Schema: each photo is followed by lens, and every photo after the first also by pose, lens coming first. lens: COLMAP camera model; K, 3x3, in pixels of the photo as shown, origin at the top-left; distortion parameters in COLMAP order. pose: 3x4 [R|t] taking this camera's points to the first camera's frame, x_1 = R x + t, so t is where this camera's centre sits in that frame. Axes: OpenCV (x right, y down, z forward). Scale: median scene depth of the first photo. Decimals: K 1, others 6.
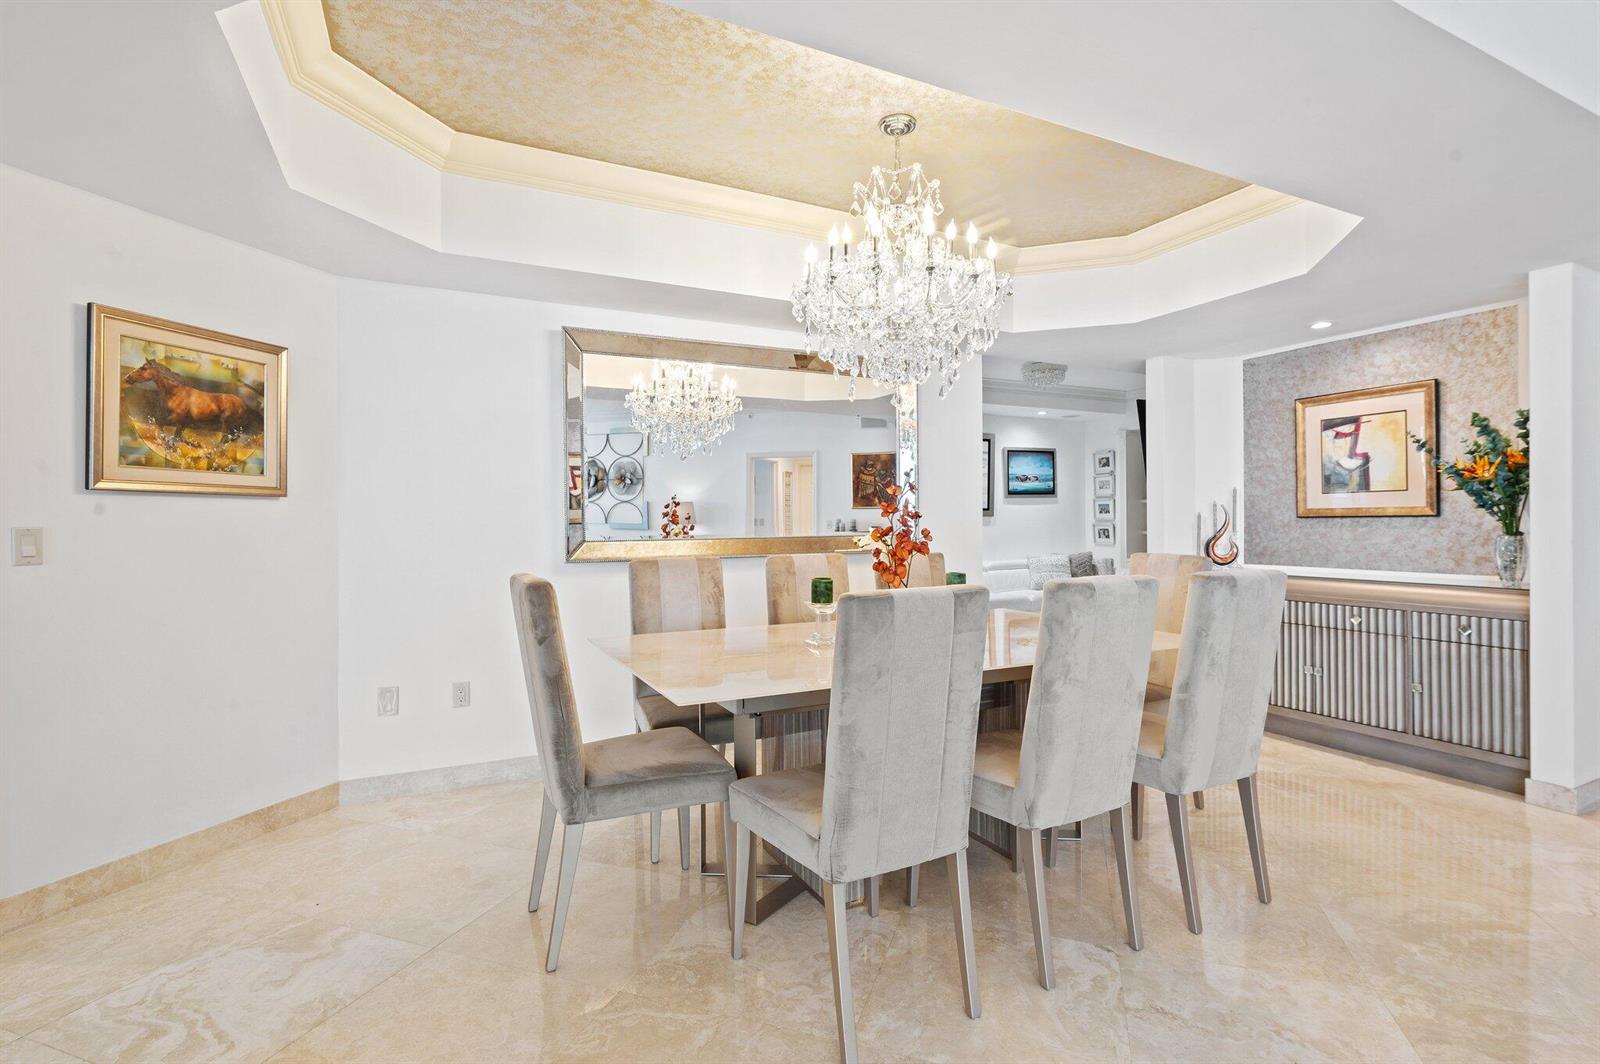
lens RADIAL K [[747.6, 0, 808.7], [0, 747.6, 520.9], [0, 0, 1]] dist [-0.009134, -0.000029]
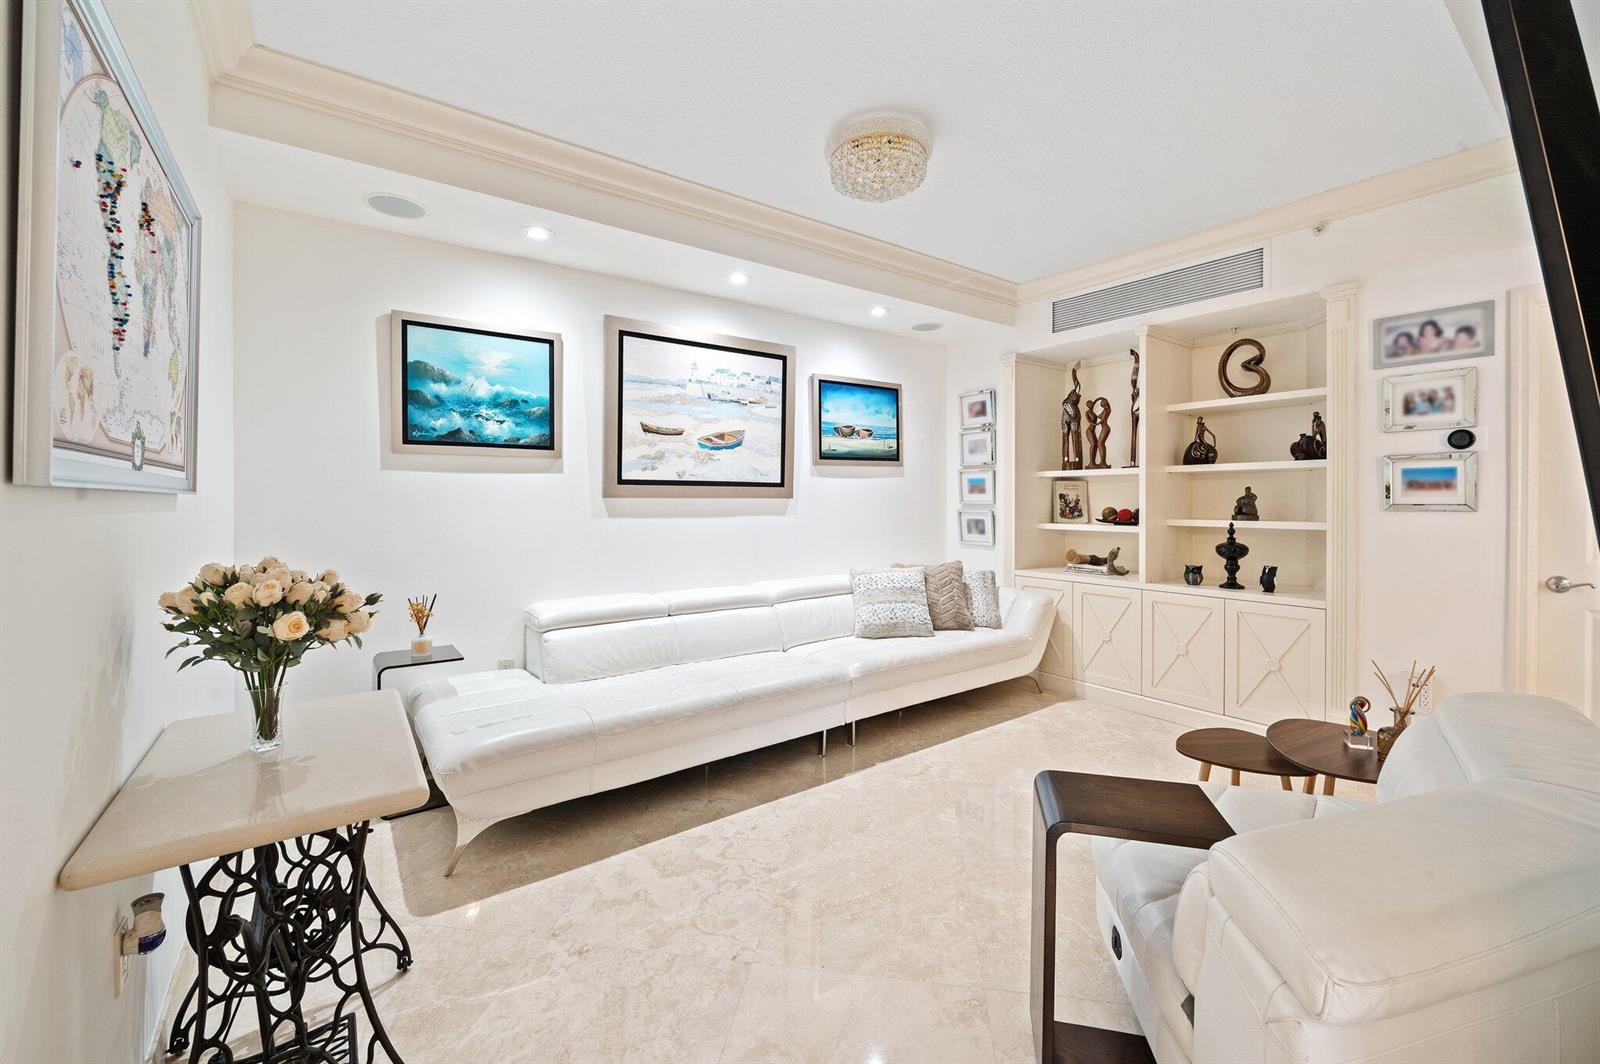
lens RADIAL K [[639.7, 0, 804.1], [0, 639.7, 515.3], [0, 0, 1]] dist [-0.006682, 0.000856]
pose [[0.984430, -0.000302, 0.175779, 0.168007], [-0.002901, 0.999834, 0.017967, -0.001417], [-0.175755, -0.018197, 0.984266, 0.518743]]
